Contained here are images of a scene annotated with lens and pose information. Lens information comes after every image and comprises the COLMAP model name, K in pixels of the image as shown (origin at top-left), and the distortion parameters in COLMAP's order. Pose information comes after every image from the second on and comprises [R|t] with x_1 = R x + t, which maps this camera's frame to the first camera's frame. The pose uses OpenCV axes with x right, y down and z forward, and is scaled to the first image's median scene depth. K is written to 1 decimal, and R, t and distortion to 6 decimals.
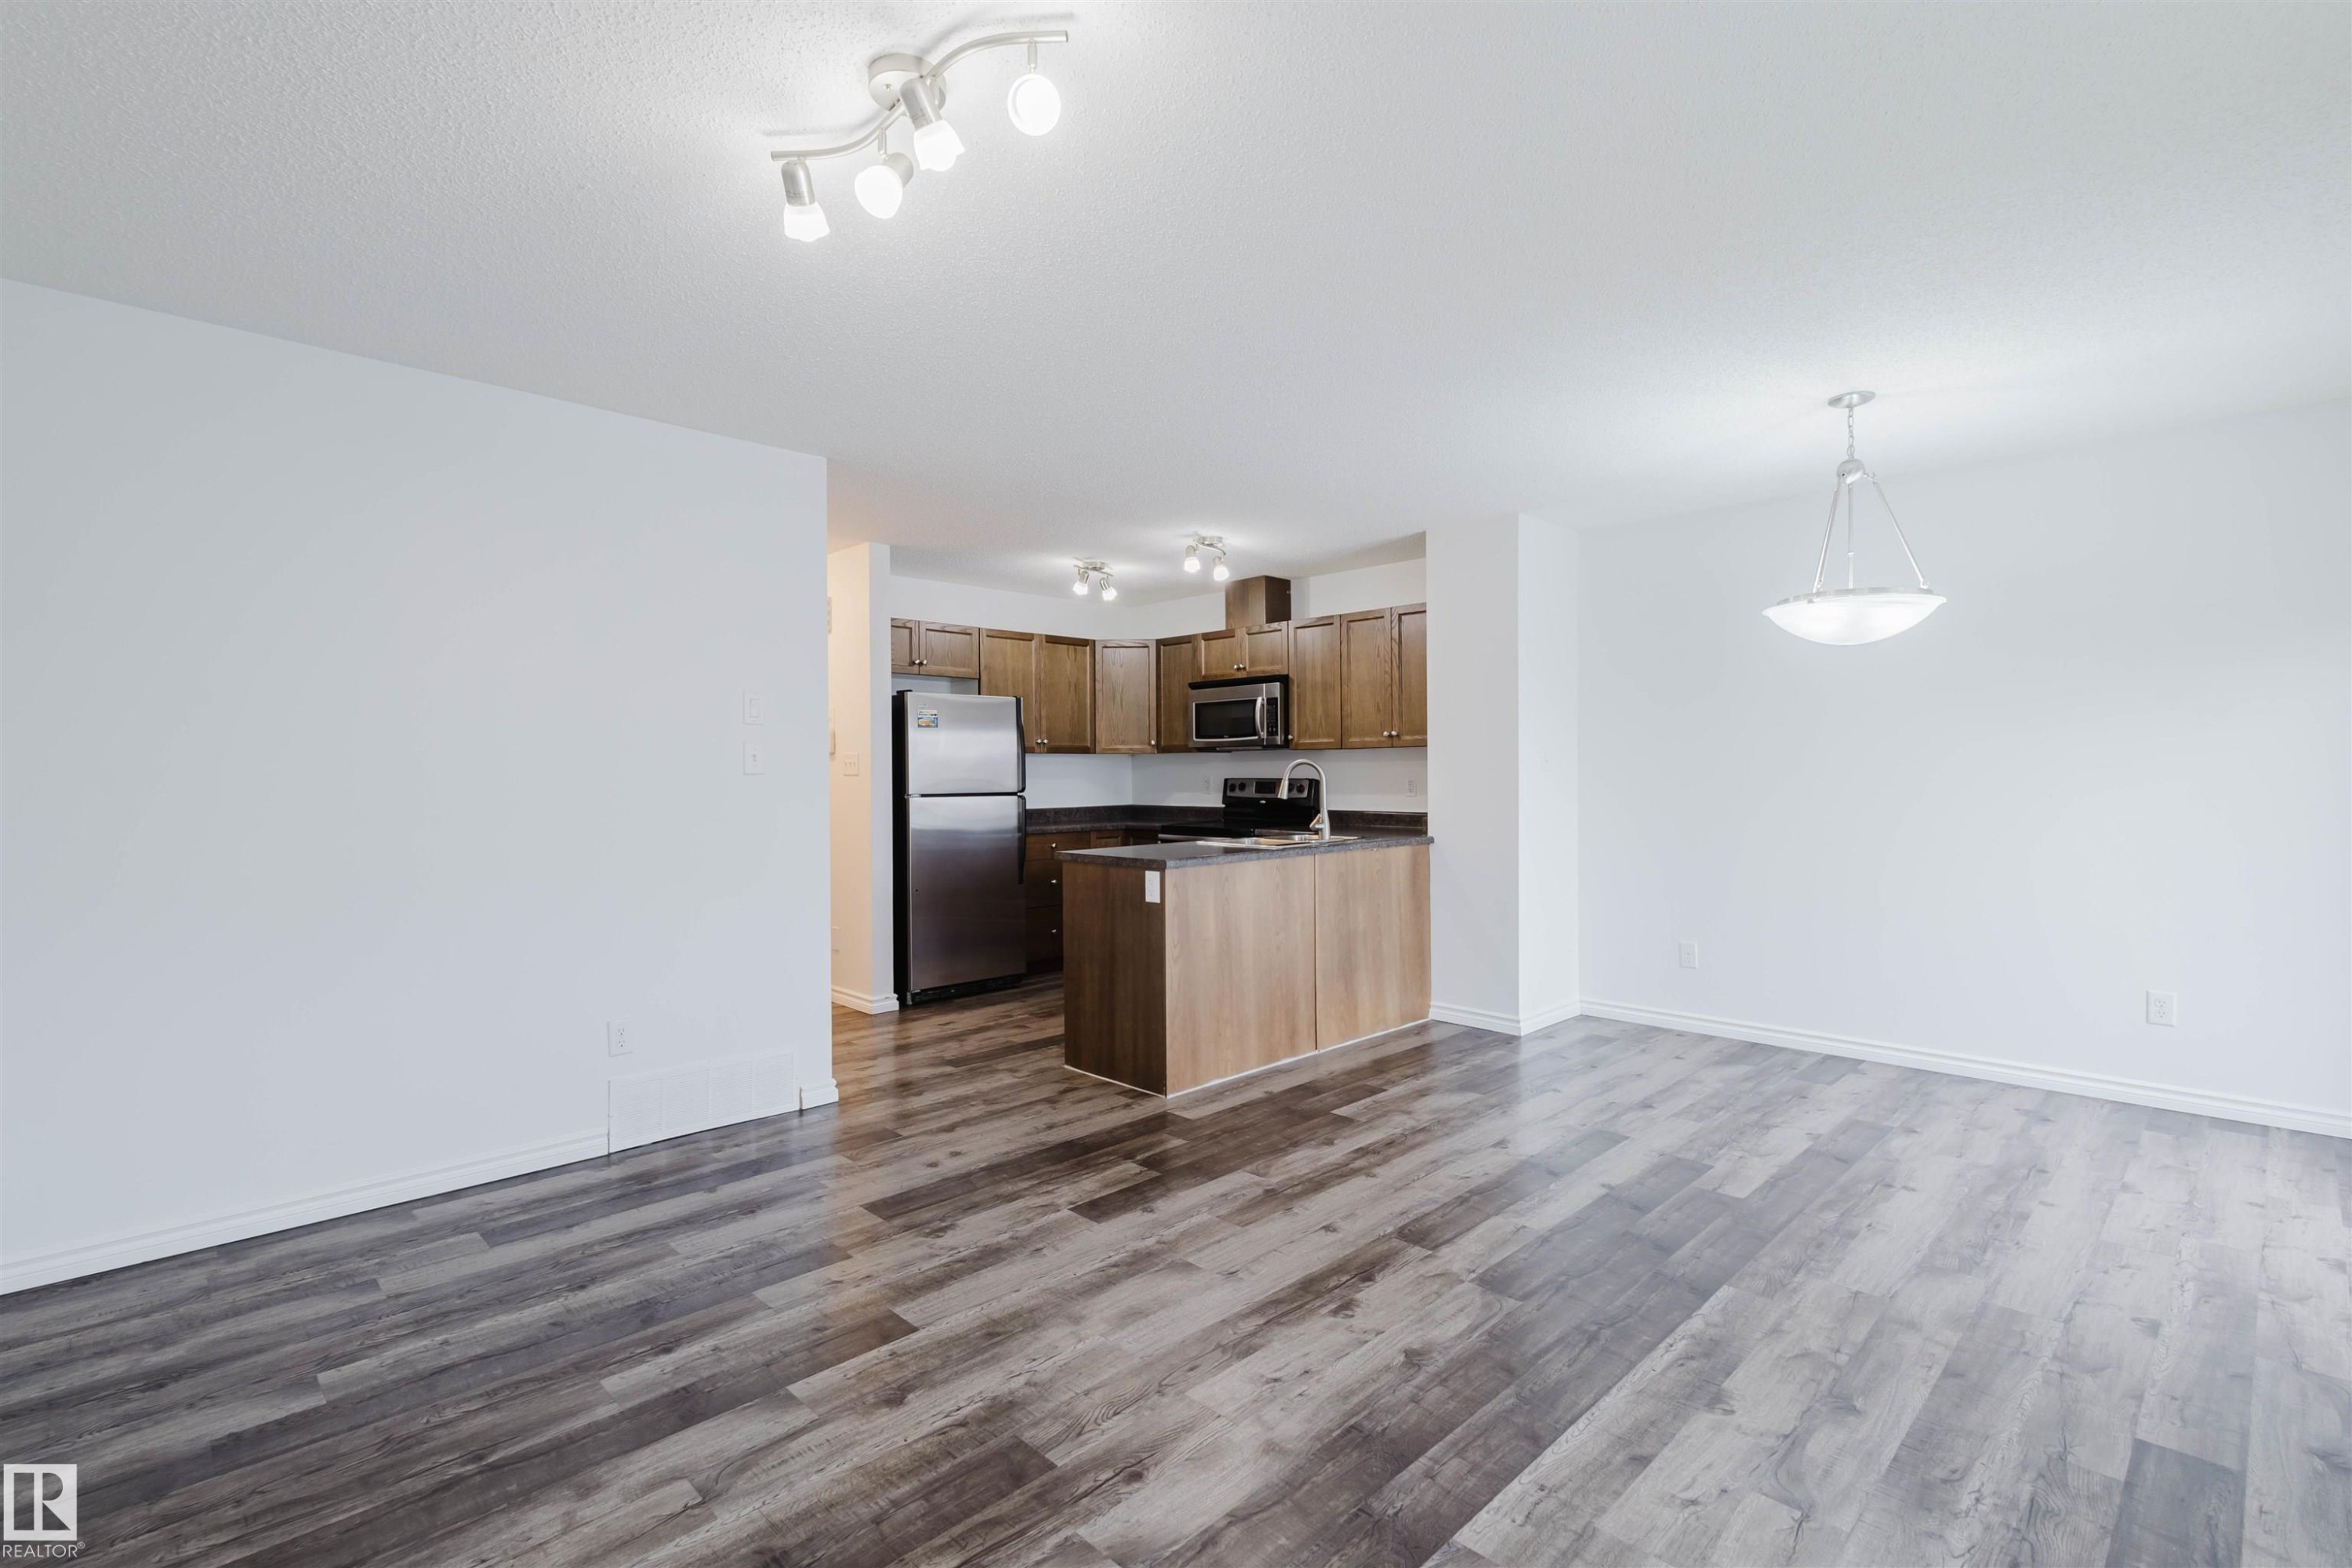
lens RADIAL K [[1078.9, 0, 1178.2], [0, 1078.9, 777.2], [0, 0, 1]] dist [0.013708, -0.003293]
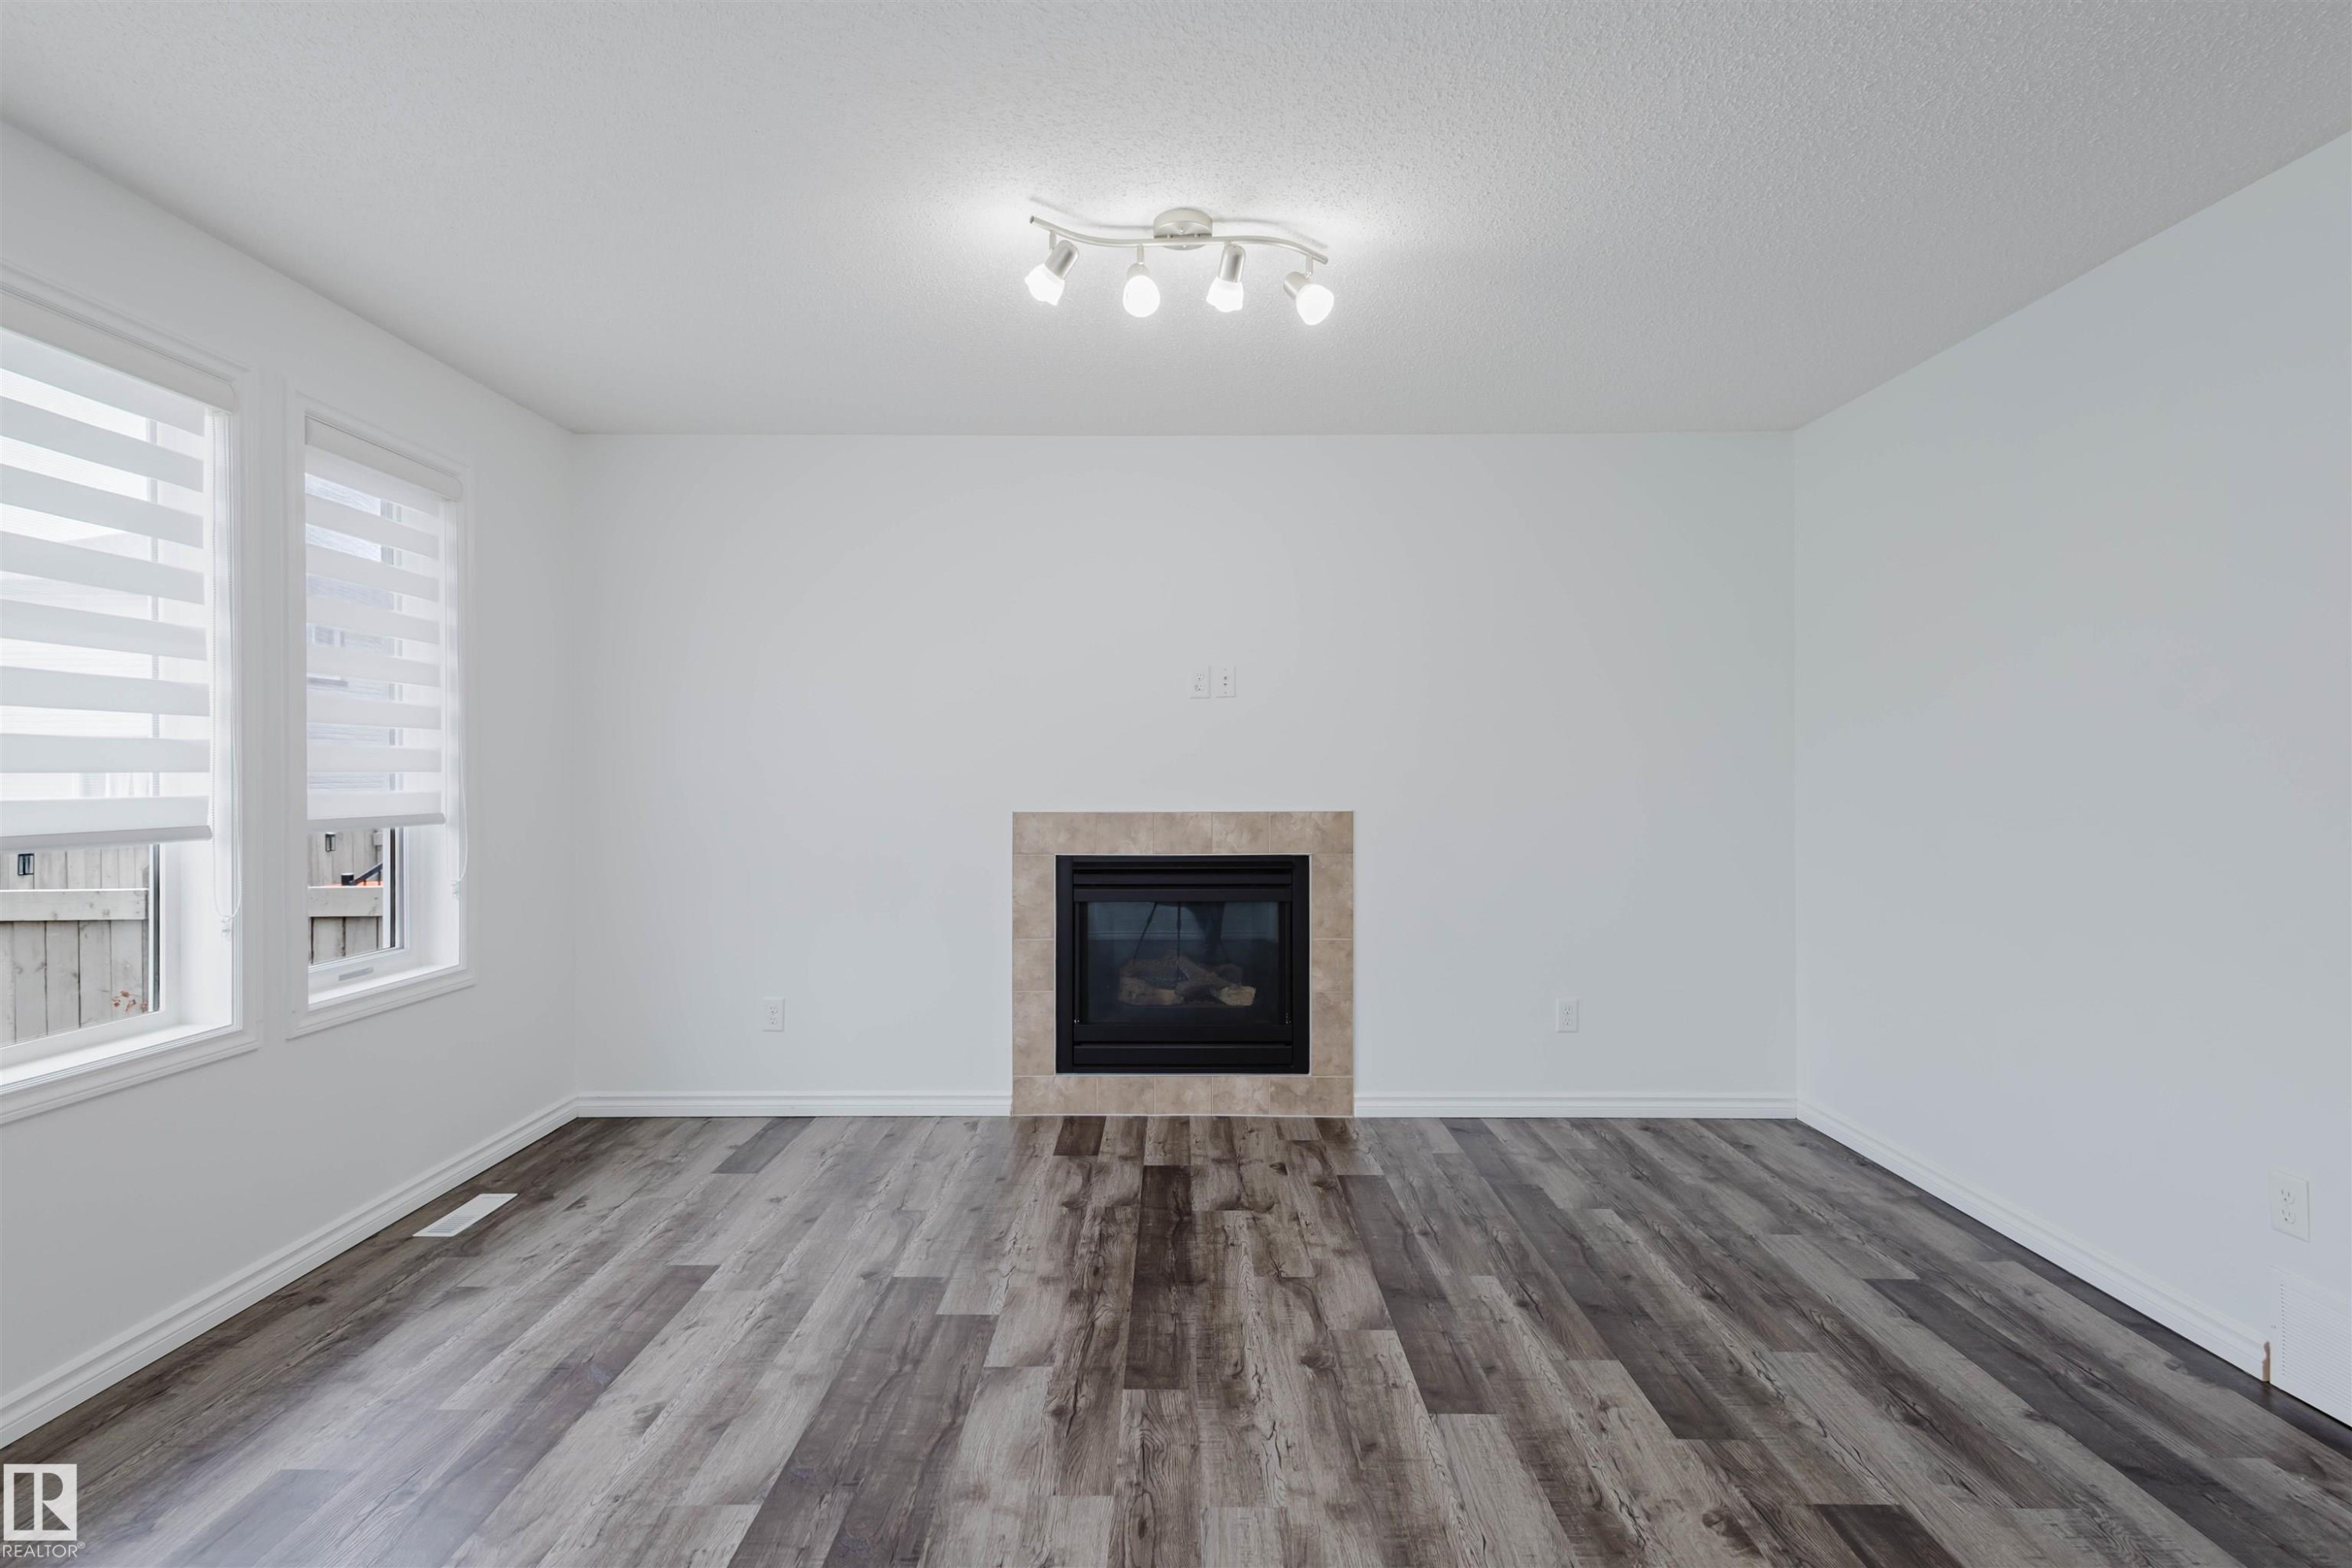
lens RADIAL K [[1078.9, 0, 1175.0], [0, 1078.9, 777.4], [0, 0, 1]] dist [0.013708, -0.003293]
pose [[-0.704366, 0.010414, -0.709761, 0.325925], [0.002370, 0.999921, 0.012319, -0.005692], [0.709833, 0.006995, -0.704335, 0.928246]]
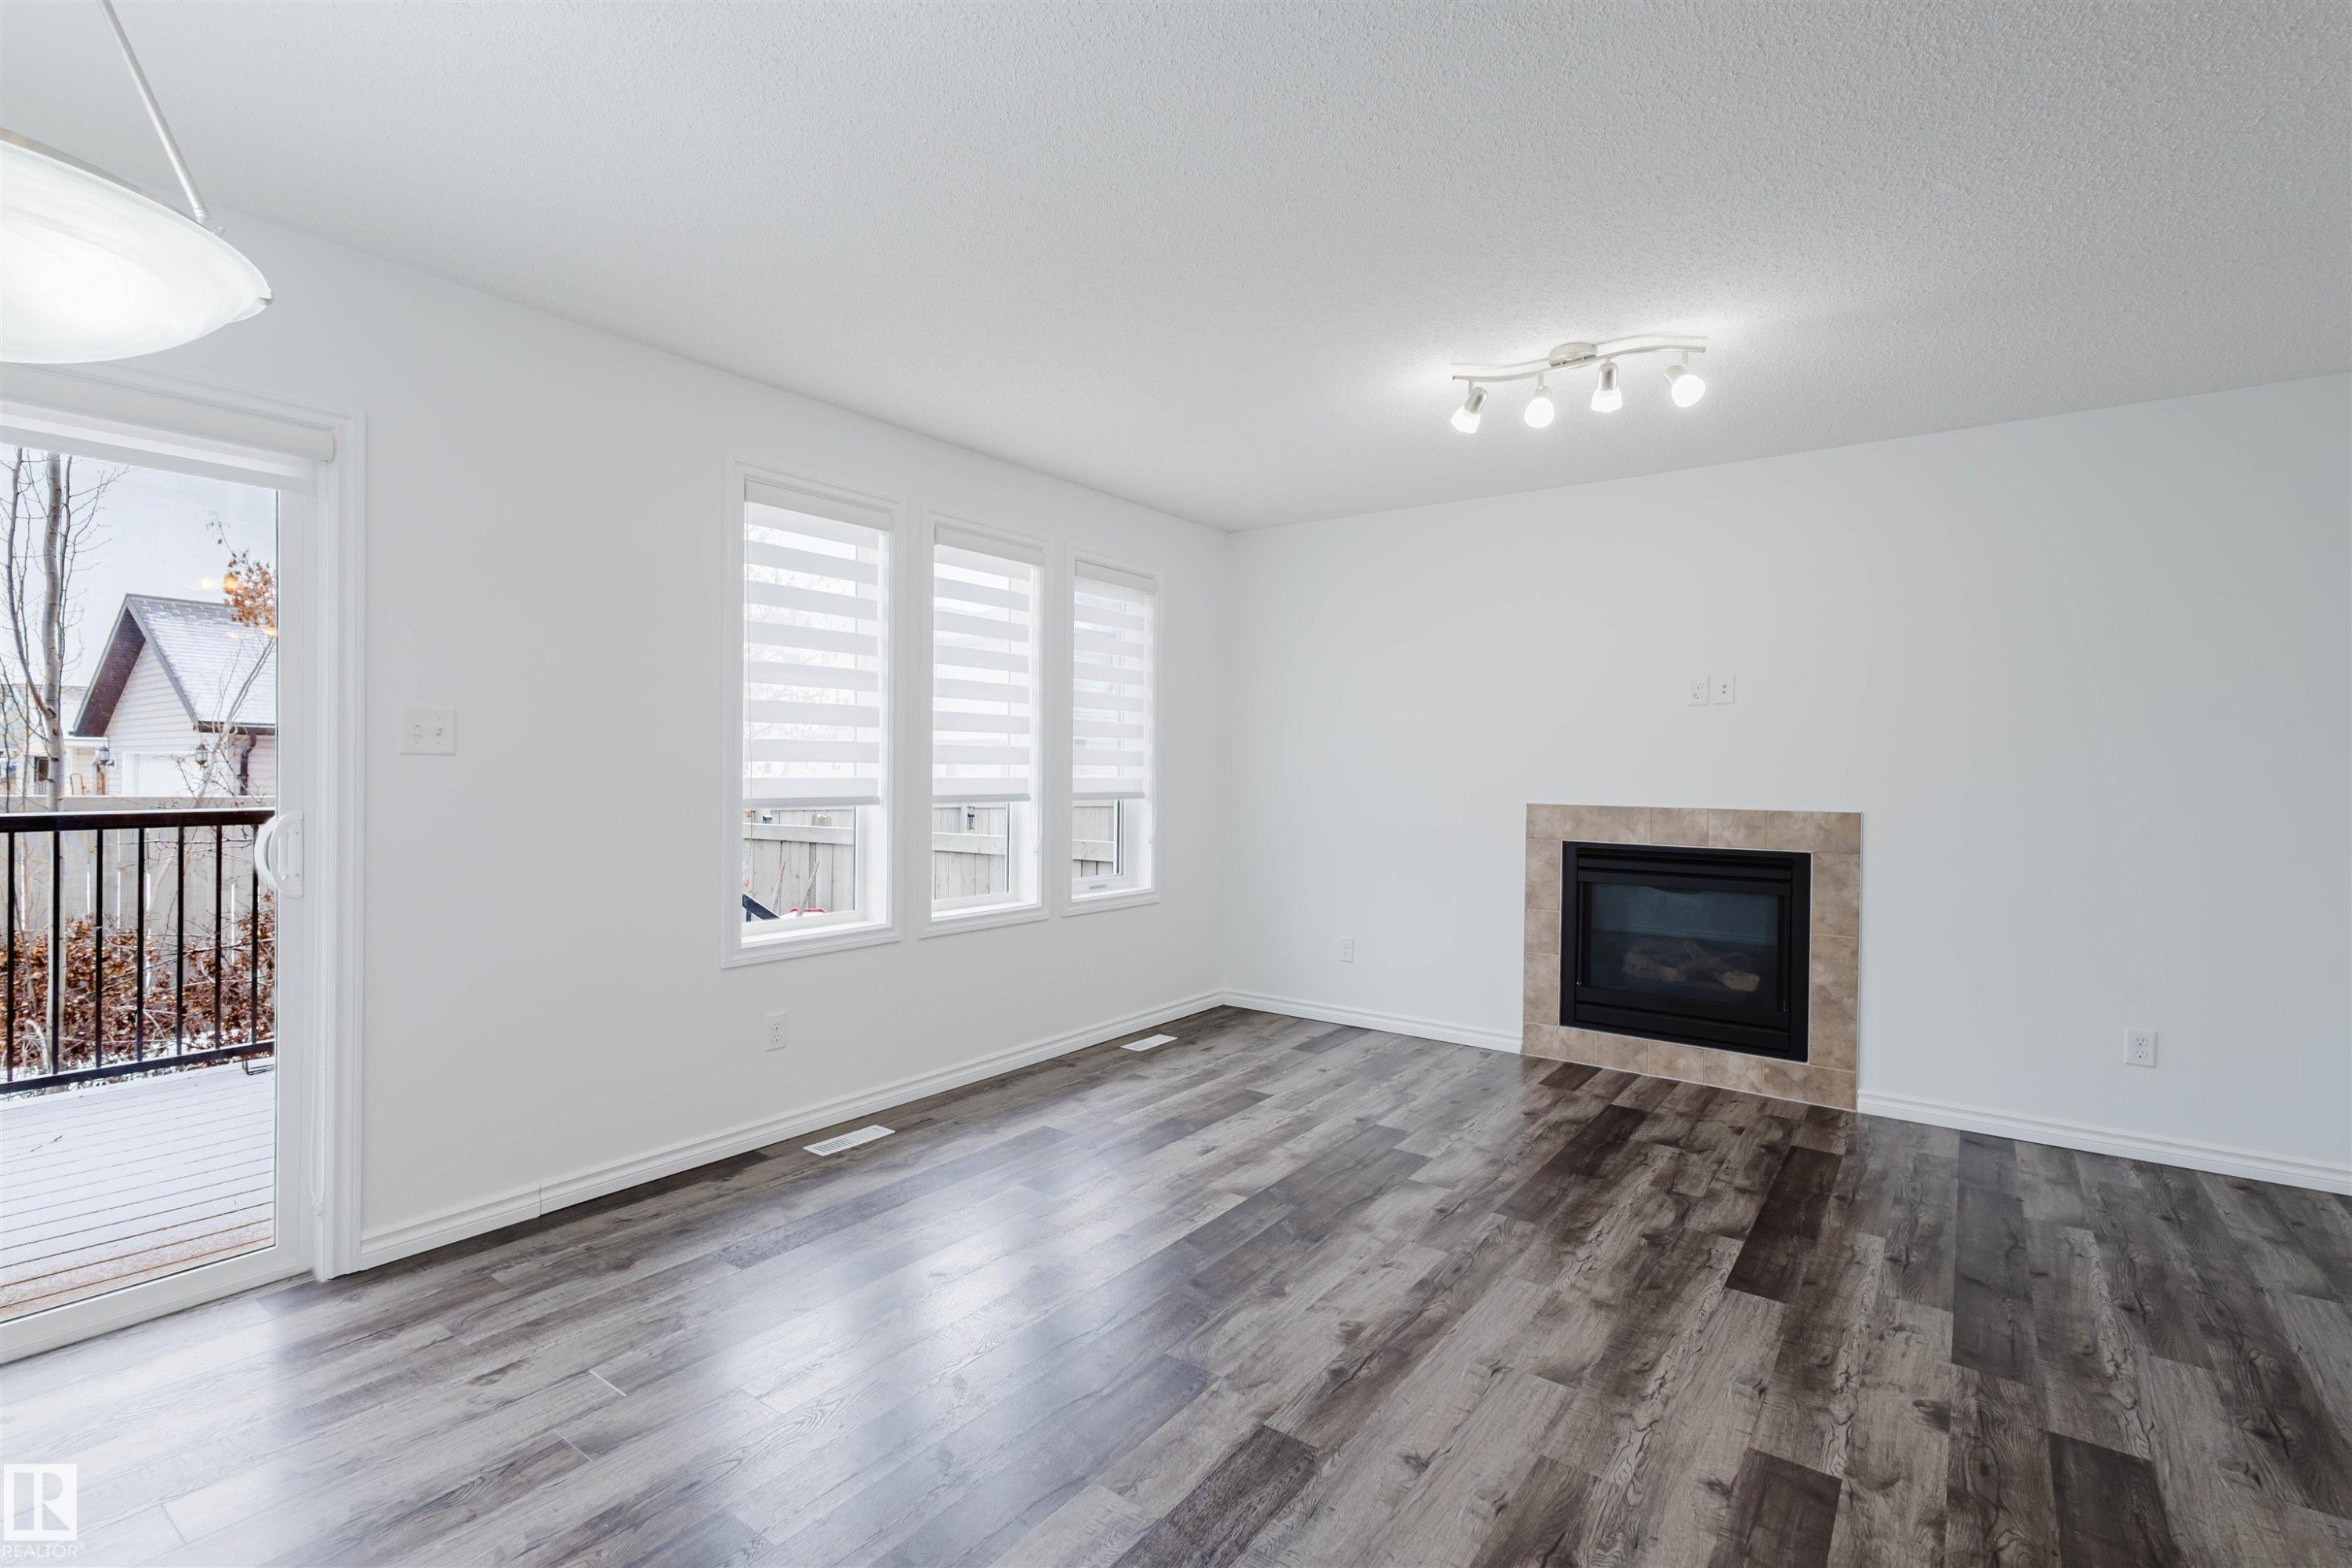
lens RADIAL K [[1078.9, 0, 1177.2], [0, 1078.9, 777.3], [0, 0, 1]] dist [0.013708, -0.003293]
pose [[-0.987028, -0.002658, -0.160529, 0.301198], [-0.005160, 0.999872, 0.015169, -0.007009], [0.160468, 0.015801, -0.986915, 1.251699]]
